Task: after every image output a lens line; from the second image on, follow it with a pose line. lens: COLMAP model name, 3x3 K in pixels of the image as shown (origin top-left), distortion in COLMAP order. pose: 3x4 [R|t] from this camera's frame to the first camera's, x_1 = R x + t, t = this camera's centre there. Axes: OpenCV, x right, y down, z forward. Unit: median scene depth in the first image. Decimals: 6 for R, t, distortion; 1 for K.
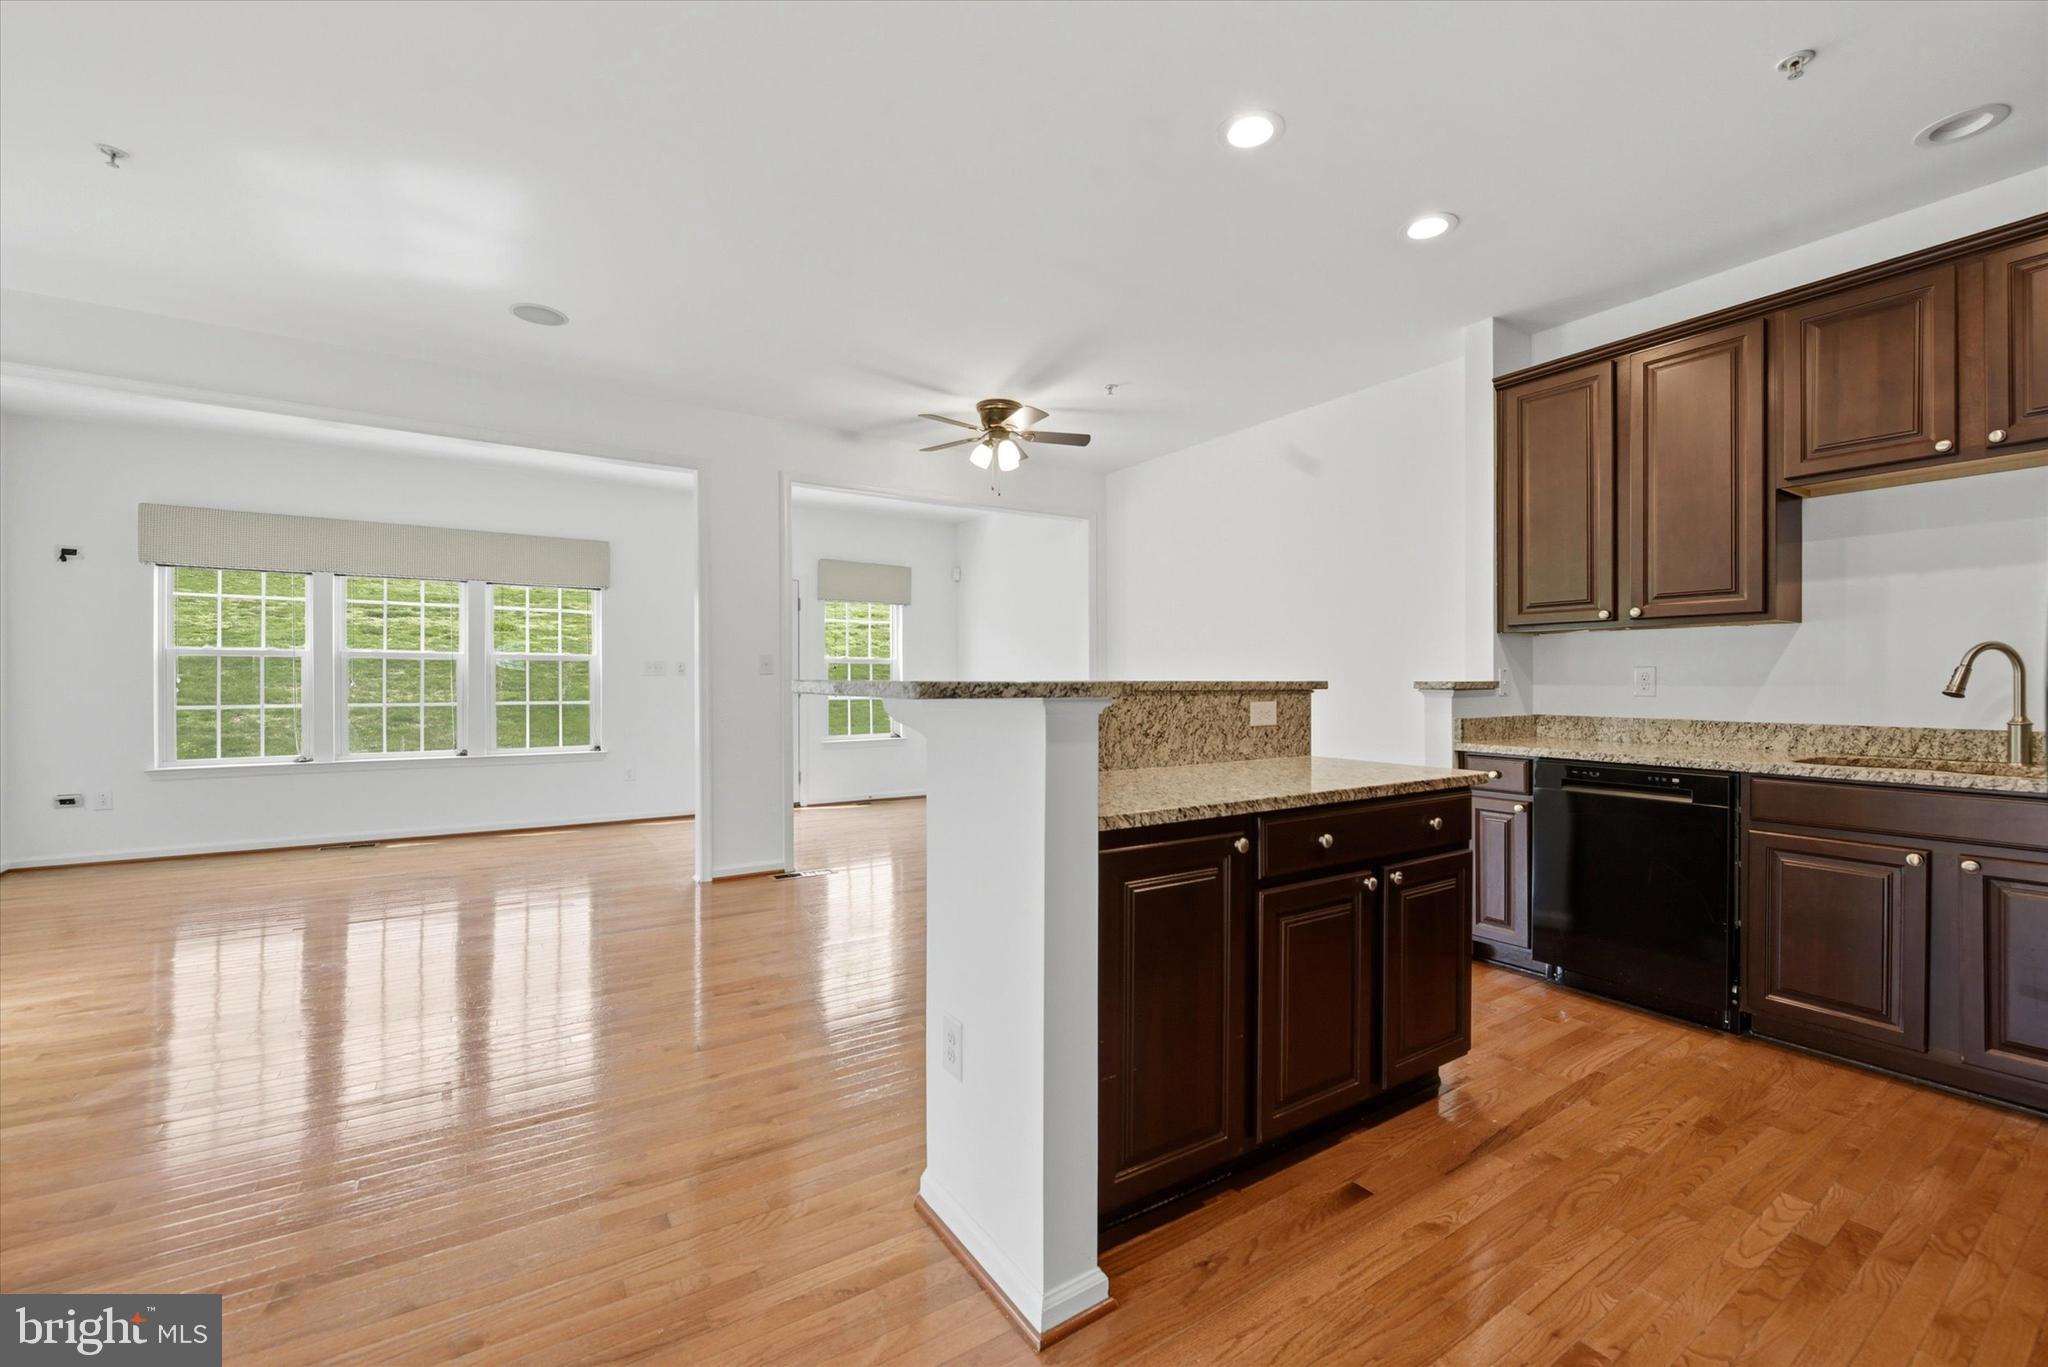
lens RADIAL K [[820.3, 0, 1025.9], [0, 820.3, 679.8], [0, 0, 1]] dist [-0.010923, -0.000220]
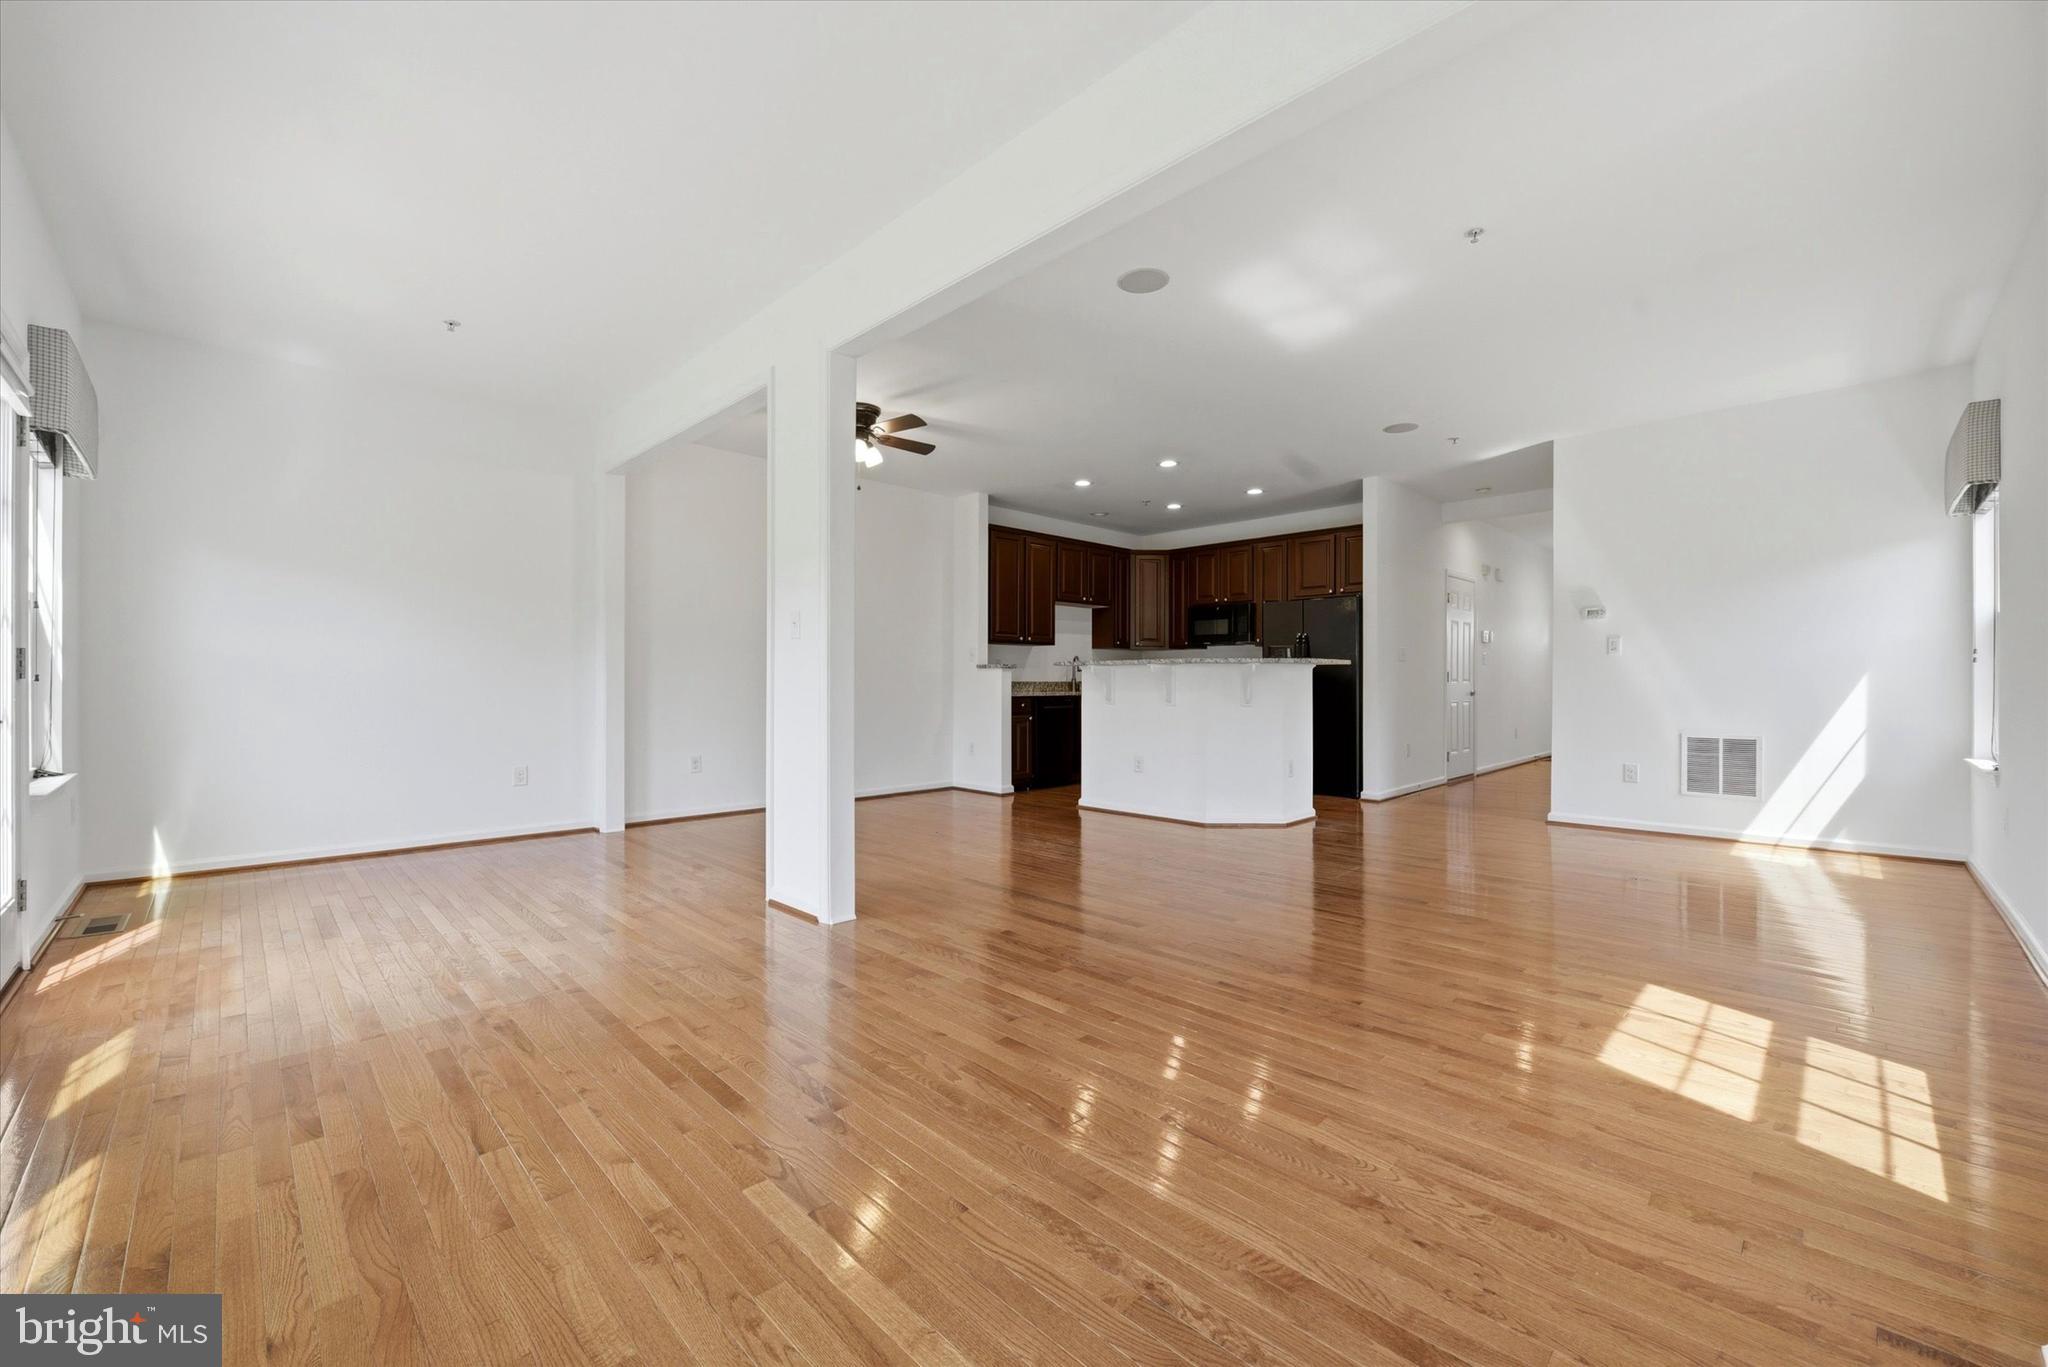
lens RADIAL K [[820.3, 0, 1023.7], [0, 820.3, 678.5], [0, 0, 1]] dist [-0.010923, -0.000220]
pose [[-0.206860, 0.003389, 0.978365, -1.920601], [-0.000743, 0.999993, -0.003621, 0.055439], [-0.978370, -0.001476, -0.206856, 1.675184]]
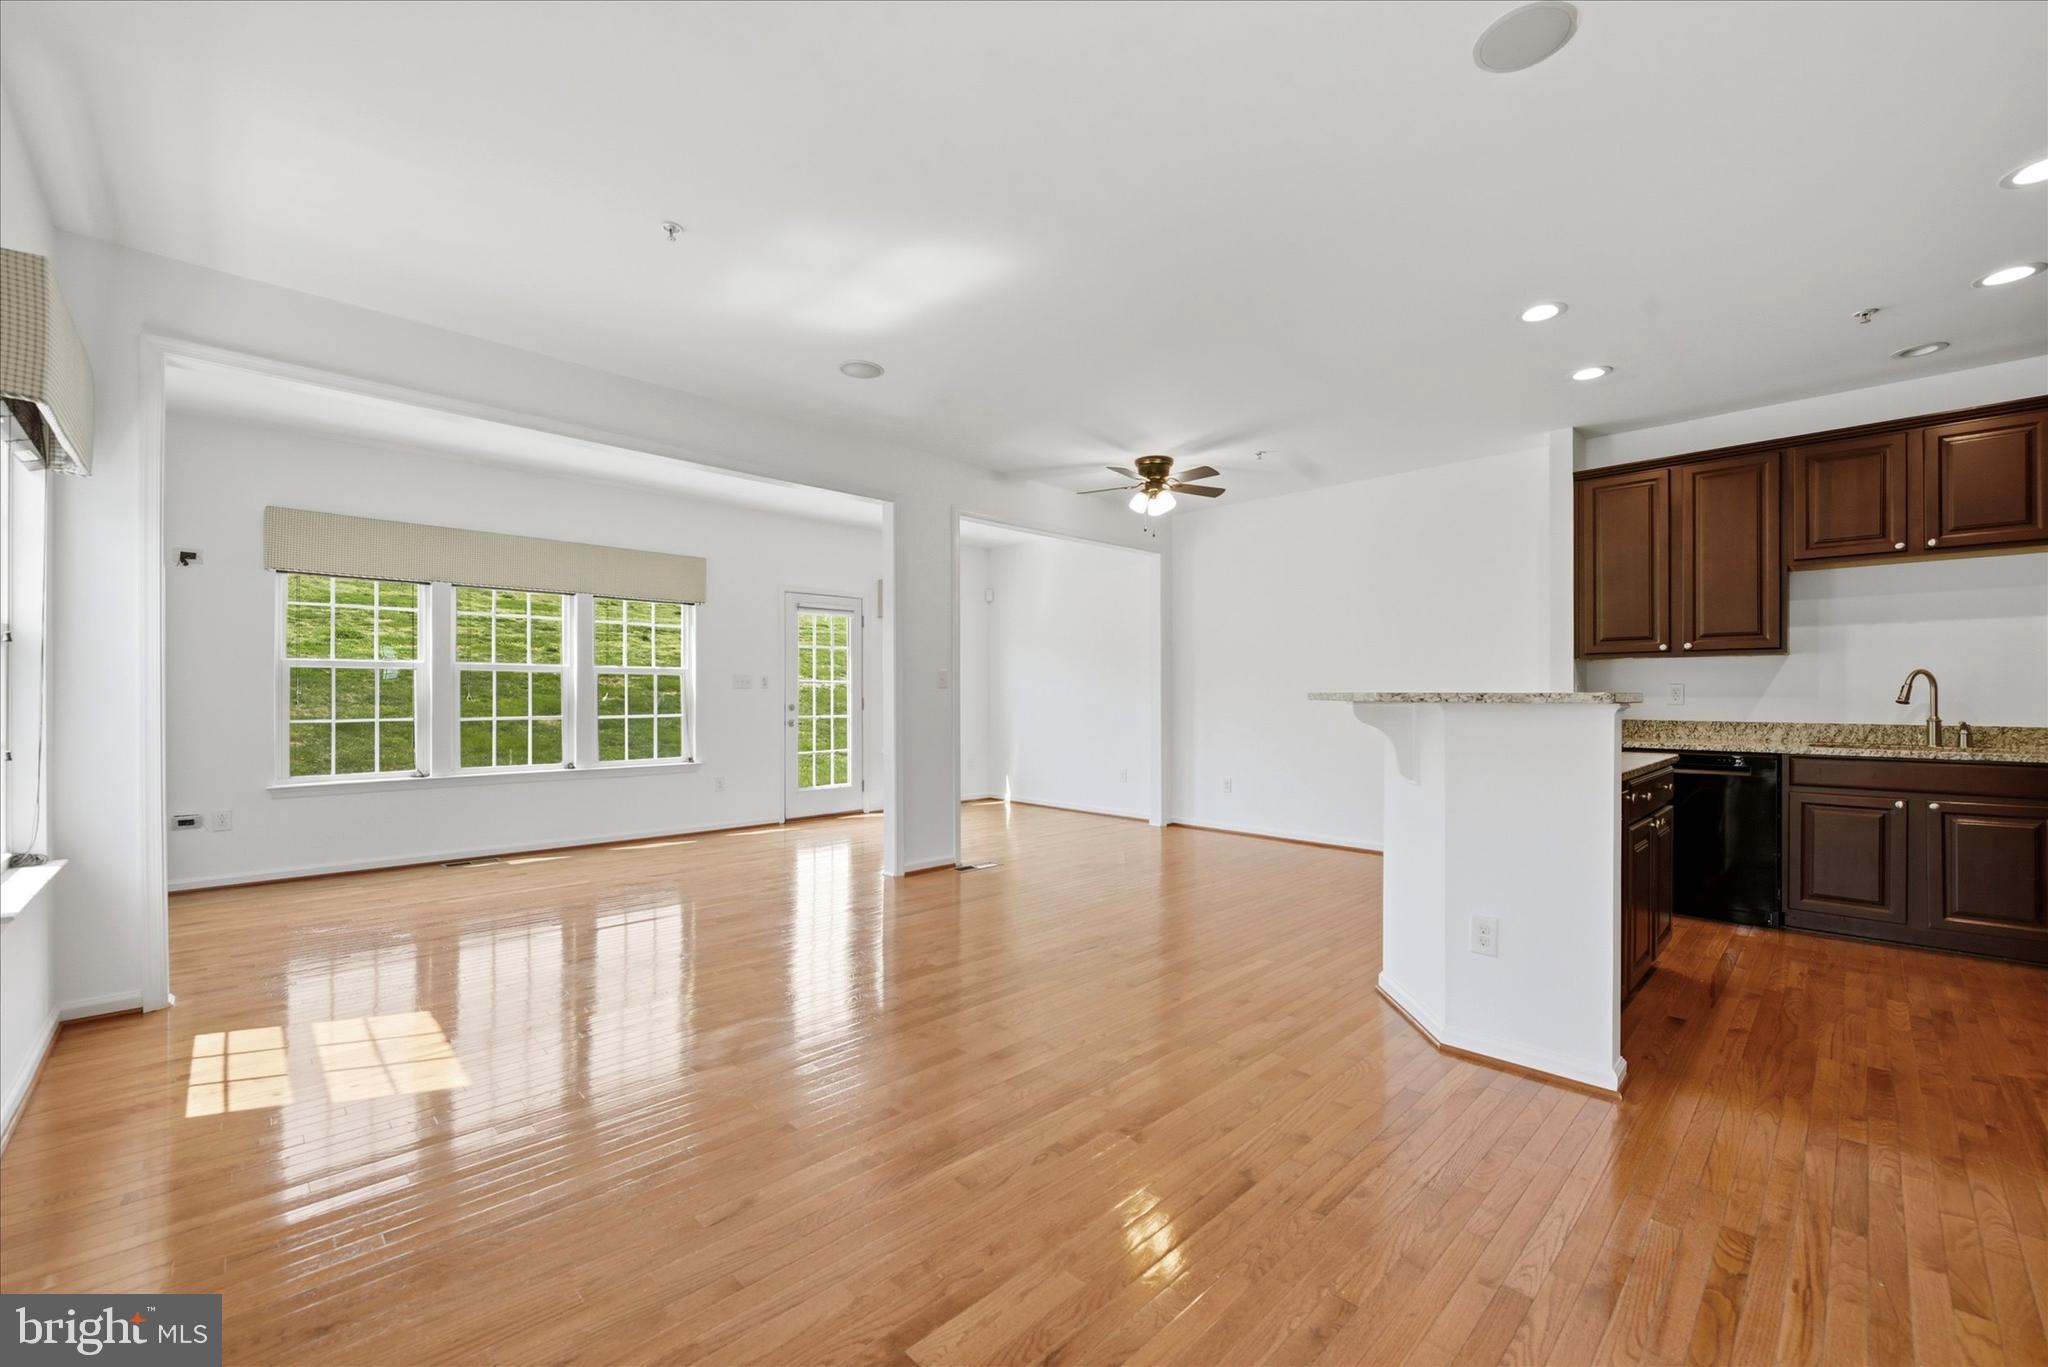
lens RADIAL K [[820.3, 0, 1015.8], [0, 820.3, 689.5], [0, 0, 1]] dist [-0.010923, -0.000220]
pose [[0.980764, 0.001171, 0.195194, -0.746100], [-0.000376, 0.999991, -0.004111, -0.000151], [-0.195197, 0.003958, 0.980756, -0.187803]]
